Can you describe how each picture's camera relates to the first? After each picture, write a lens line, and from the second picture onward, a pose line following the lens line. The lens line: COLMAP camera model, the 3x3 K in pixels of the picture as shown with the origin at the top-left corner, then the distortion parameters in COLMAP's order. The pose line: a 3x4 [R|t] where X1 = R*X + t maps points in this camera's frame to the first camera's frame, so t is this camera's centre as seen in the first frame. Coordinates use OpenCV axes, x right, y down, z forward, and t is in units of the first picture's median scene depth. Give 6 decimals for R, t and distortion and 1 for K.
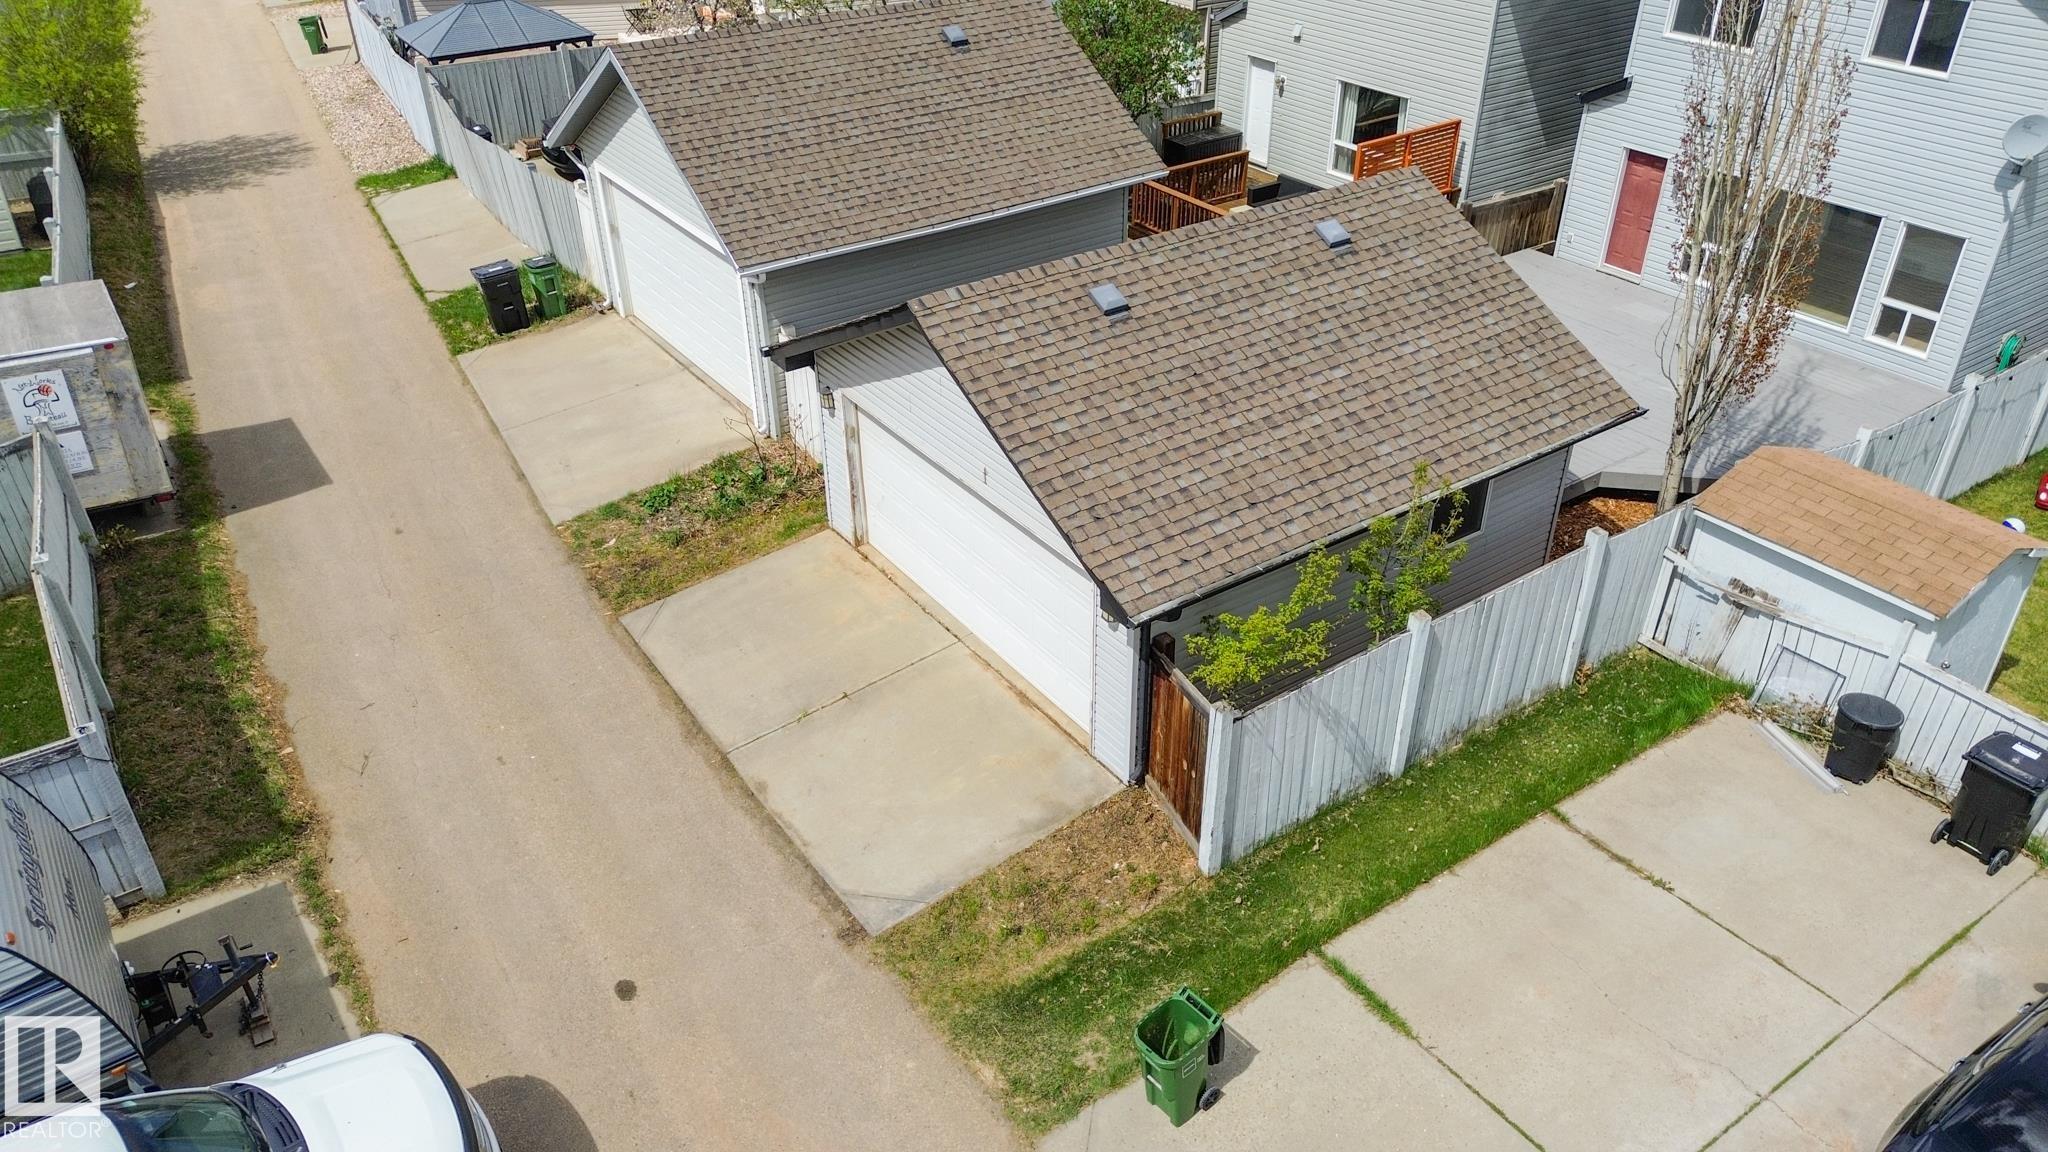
lens RADIAL K [[1449.4, 0, 1020.5], [0, 1449.4, 572.8], [0, 0, 1]] dist [0.072014, -0.073932]
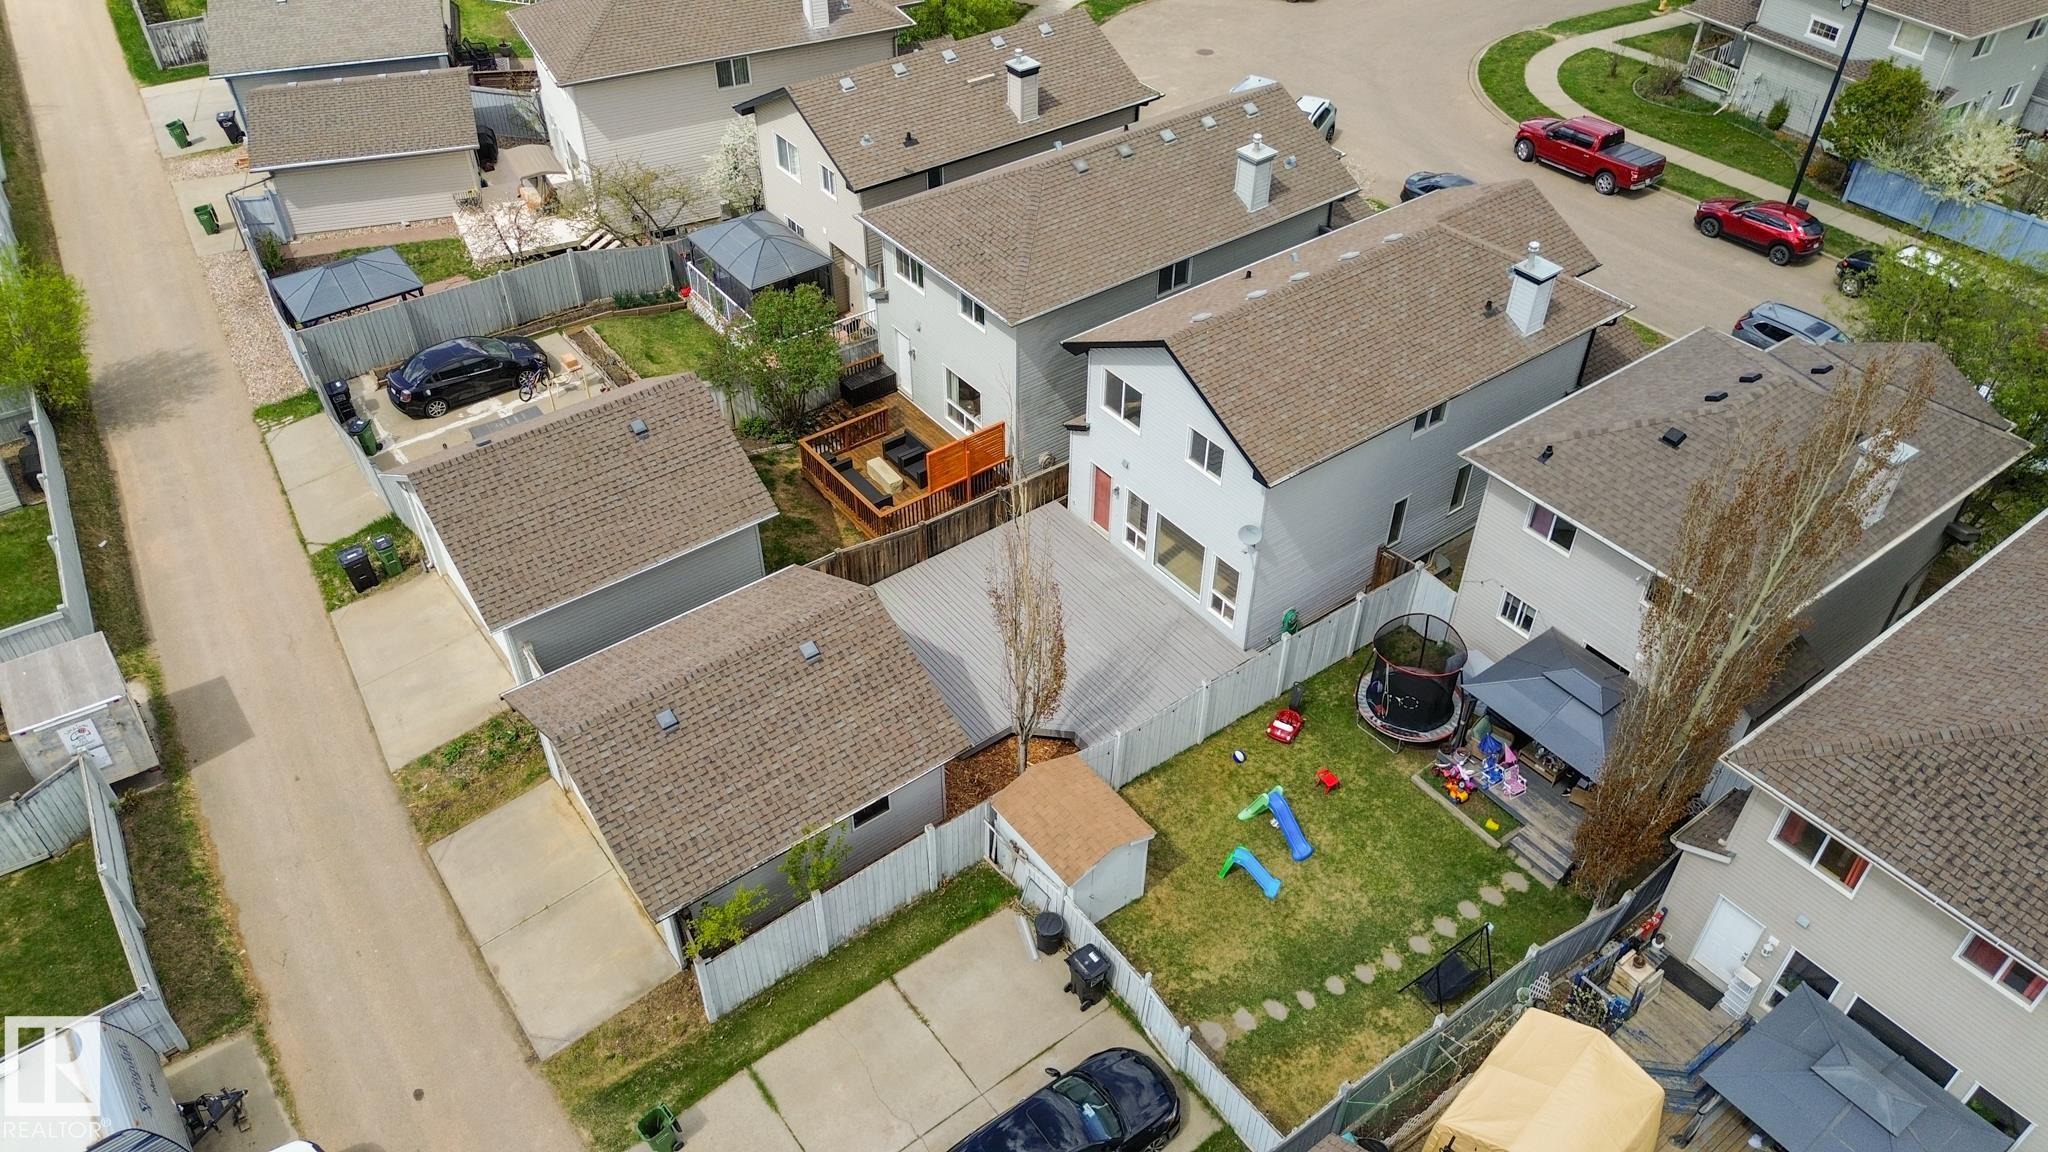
lens RADIAL K [[1449.4, 0, 1020.5], [0, 1449.4, 572.8], [0, 0, 1]] dist [0.072014, -0.073932]
pose [[0.999258, -0.017757, 0.034178, 0.444478], [0.012728, 0.989771, 0.142097, -0.619567], [-0.036351, -0.141556, 0.989263, -0.840539]]
